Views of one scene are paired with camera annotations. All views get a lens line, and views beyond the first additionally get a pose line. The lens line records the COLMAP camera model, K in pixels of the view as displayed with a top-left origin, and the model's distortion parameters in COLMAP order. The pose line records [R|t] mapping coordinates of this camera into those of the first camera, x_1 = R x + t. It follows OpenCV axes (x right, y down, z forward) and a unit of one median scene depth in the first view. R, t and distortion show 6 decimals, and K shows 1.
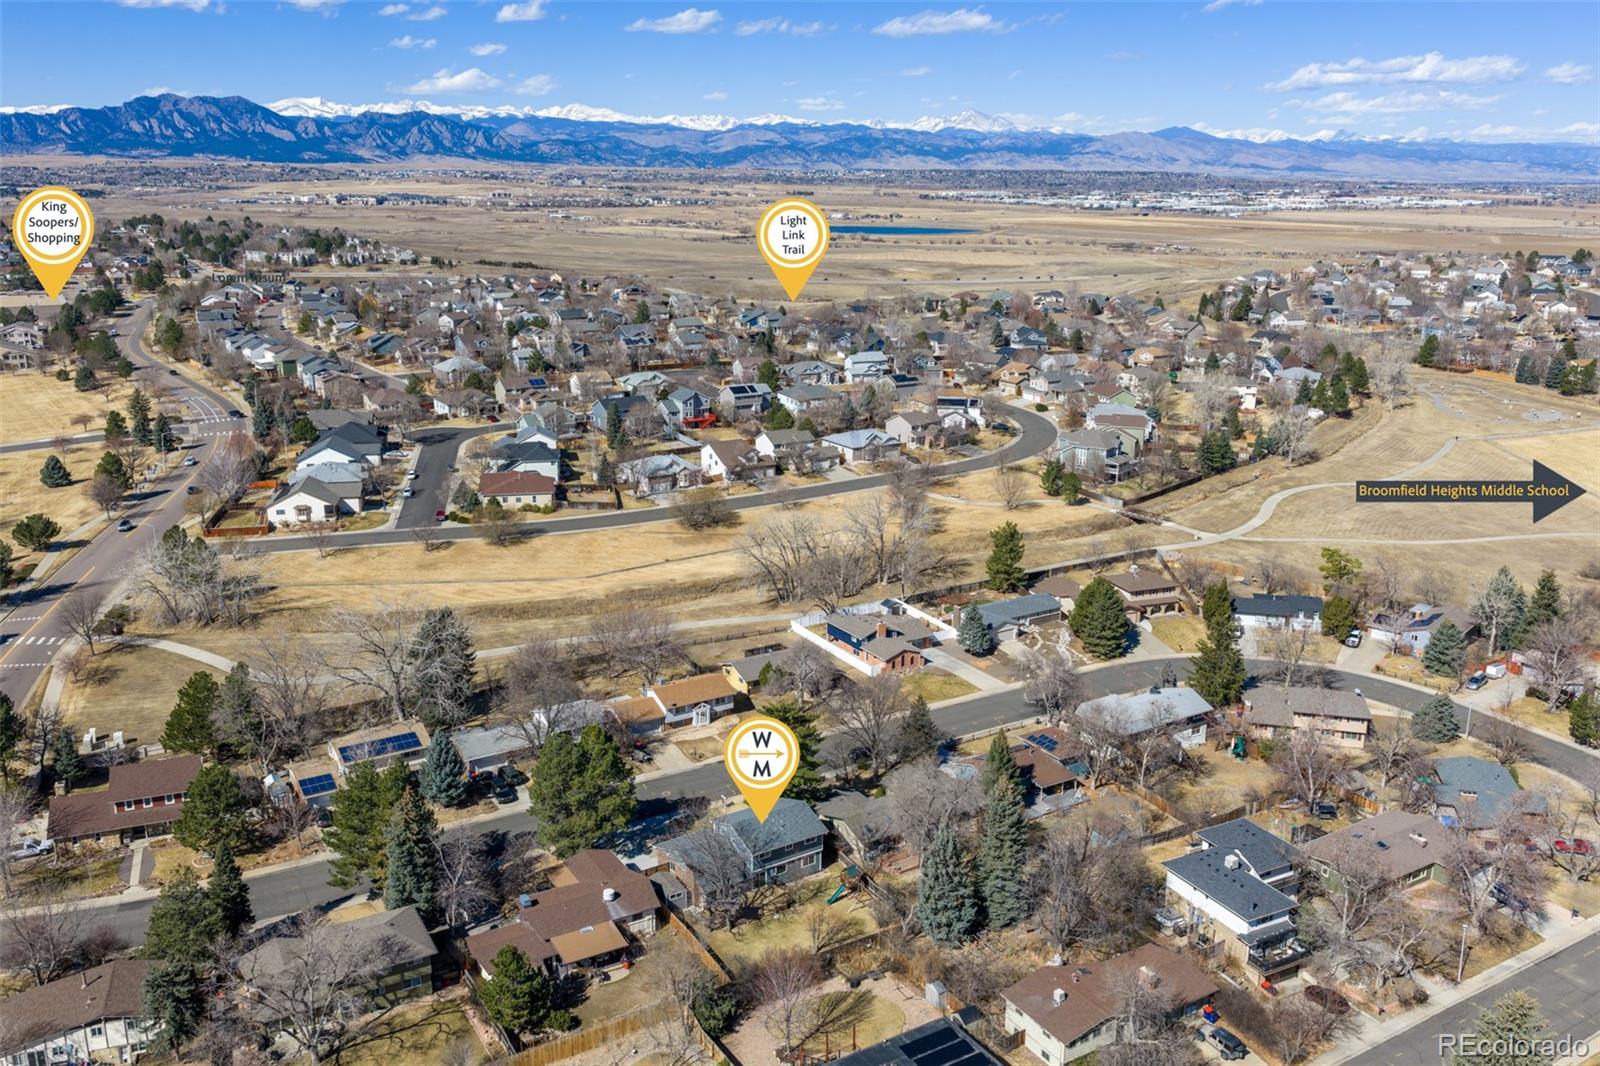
lens RADIAL K [[1309.2, 0, 800.0], [0, 1309.2, 533.0], [0, 0, 1]] dist [-0.001099, -0.008280]
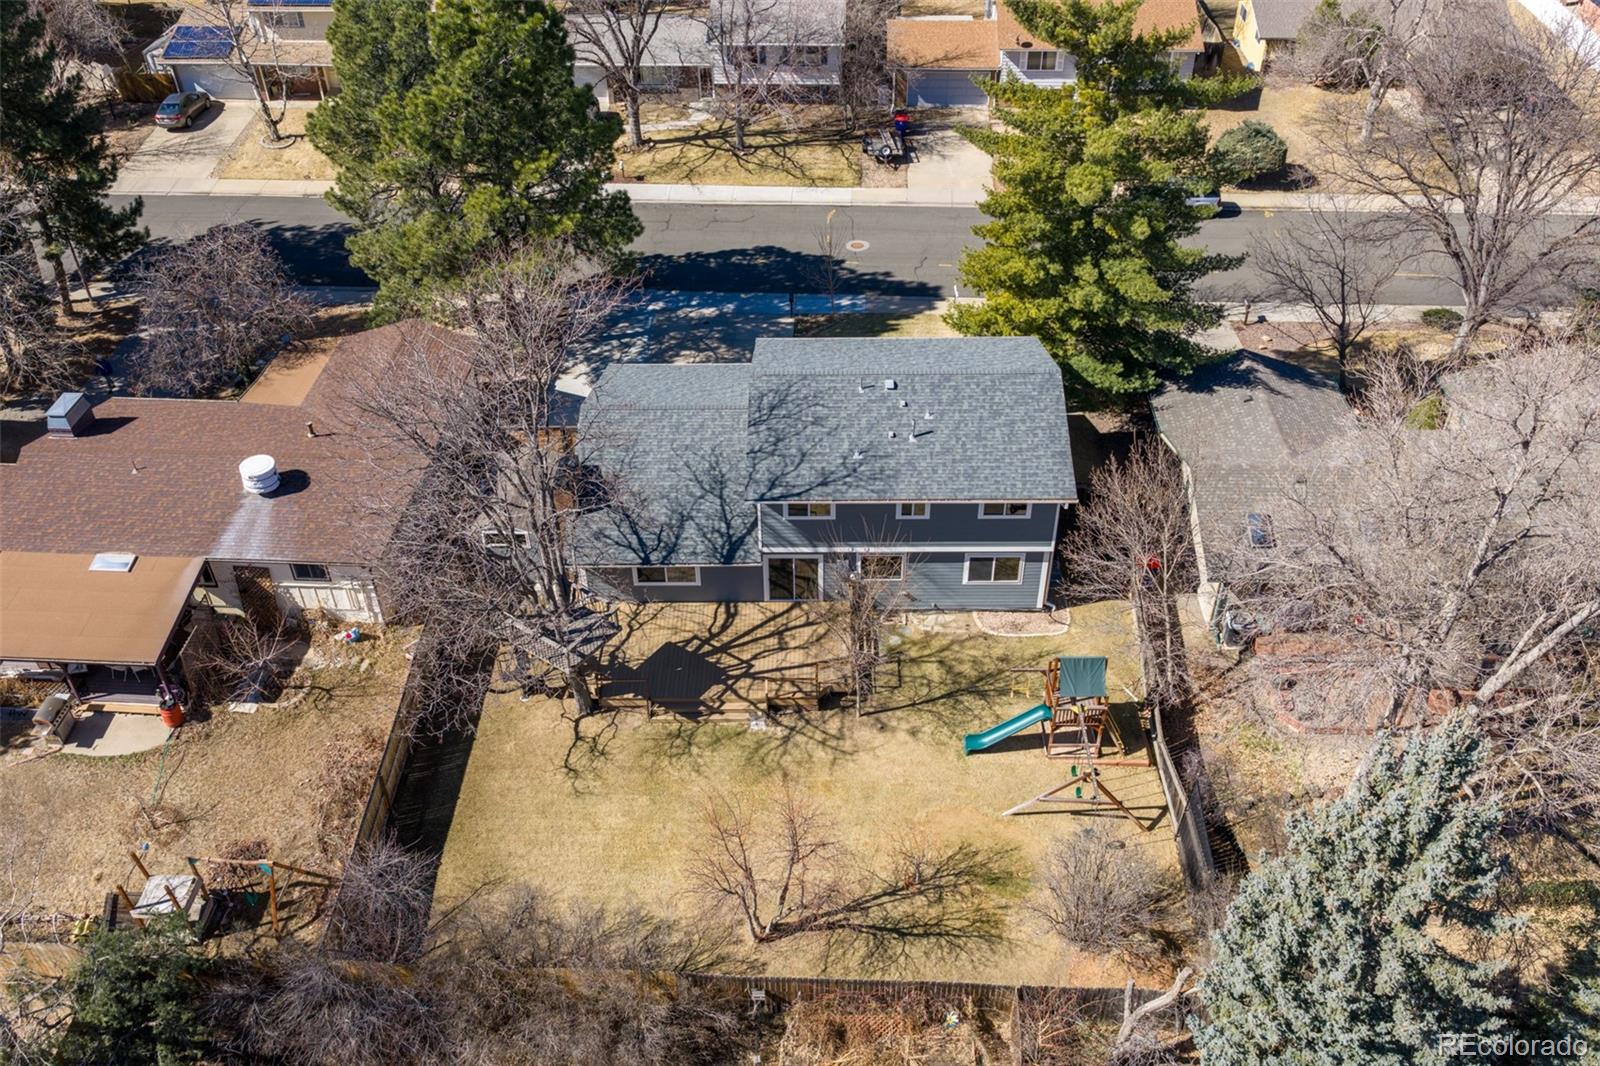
lens RADIAL K [[1344.8, 0, 800.0], [0, 1344.8, 533.0], [0, 0, 1]] dist [-0.005128, -0.017694]
pose [[0.829631, 0.340541, -0.442431, 0.049605], [-0.137257, 0.892526, 0.429602, 0.061520], [0.541178, -0.295684, 0.787209, 0.376016]]
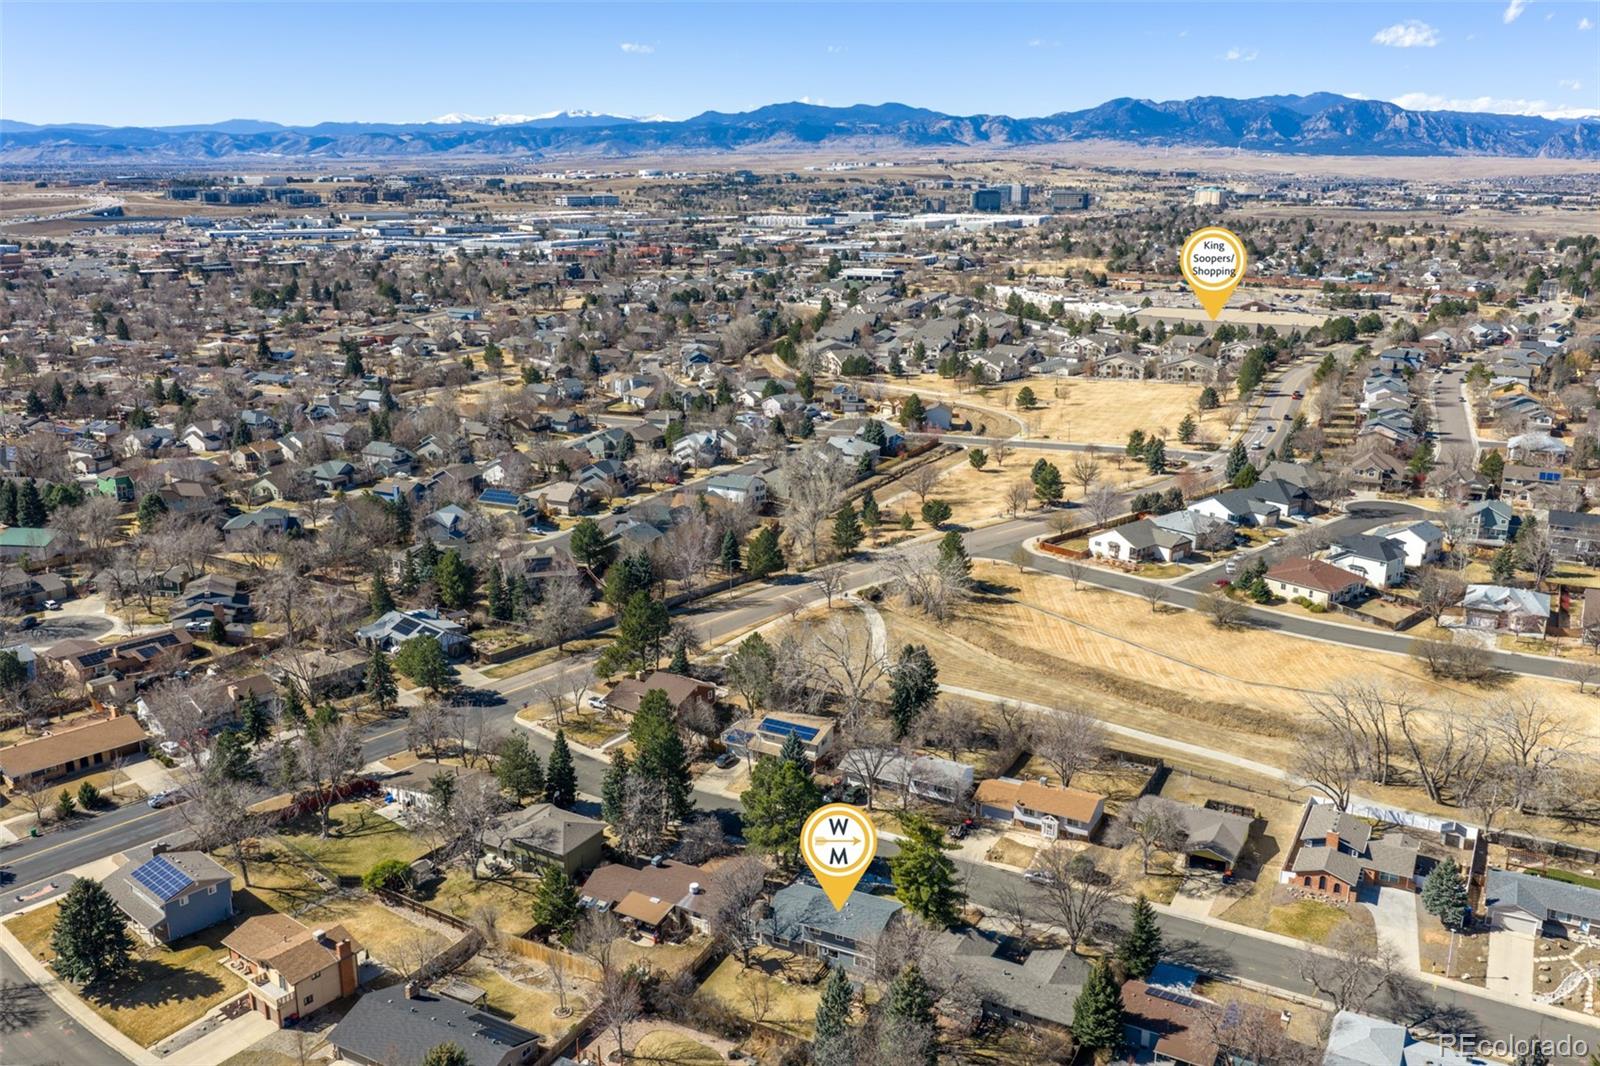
lens RADIAL K [[1309.2, 0, 800.0], [0, 1309.2, 533.0], [0, 0, 1]] dist [-0.001099, -0.008280]
pose [[0.500828, 0.227764, -0.835042, 0.400558], [-0.226809, 0.965579, 0.127337, -0.106581], [0.835302, 0.125621, 0.535247, 0.174038]]
